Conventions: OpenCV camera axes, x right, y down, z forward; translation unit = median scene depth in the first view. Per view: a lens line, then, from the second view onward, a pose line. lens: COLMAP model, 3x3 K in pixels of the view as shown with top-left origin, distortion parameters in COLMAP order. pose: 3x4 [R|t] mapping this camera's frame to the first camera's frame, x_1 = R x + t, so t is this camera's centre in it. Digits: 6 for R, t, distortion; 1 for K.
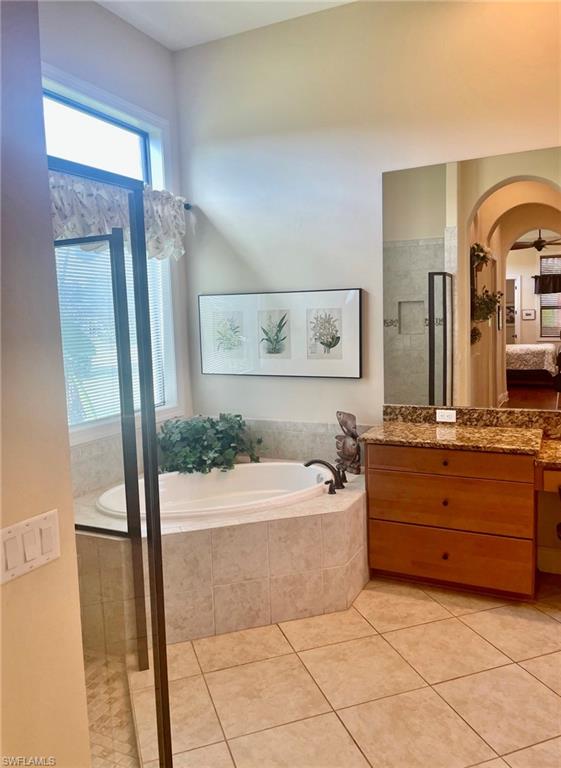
lens RADIAL K [[586.0, 0, 278.8], [0, 586.0, 380.5], [0, 0, 1]] dist [0.059593, 0.003439]
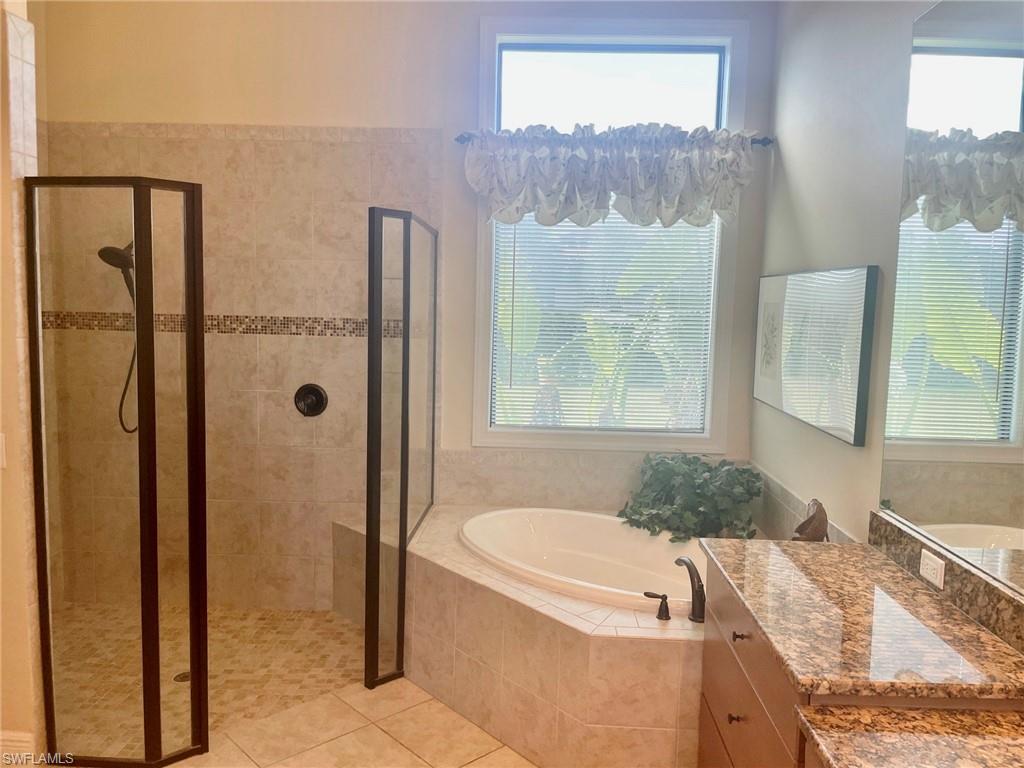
lens RADIAL K [[778.7, 0, 512.4], [0, 778.7, 381.9], [0, 0, 1]] dist [0.069965, -0.106891]
pose [[0.411323, 0.128021, -0.902454, 0.566543], [-0.126937, 0.988485, 0.082369, -0.069122], [0.902607, 0.080675, 0.422837, 0.410917]]
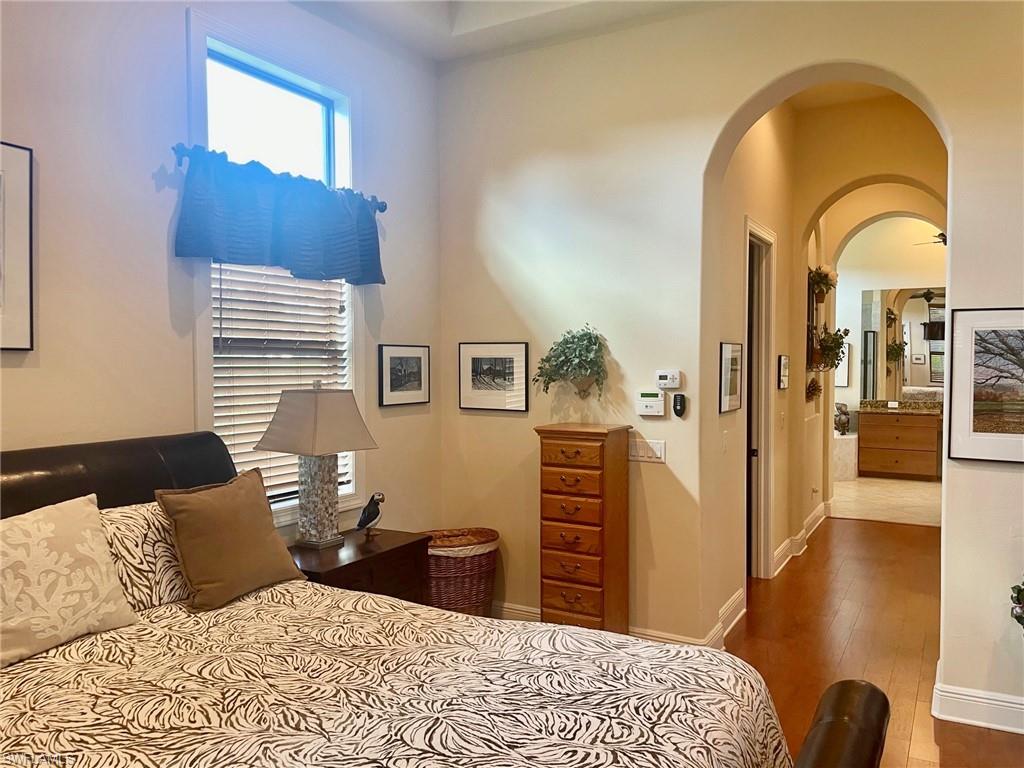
lens RADIAL K [[778.7, 0, 513.7], [0, 778.7, 387.1], [0, 0, 1]] dist [0.069965, -0.106891]
pose [[0.997447, 0.033434, -0.063095, -0.679550], [-0.037214, 0.997521, -0.059722, 0.162669], [0.060942, 0.061918, 0.996219, -1.442053]]
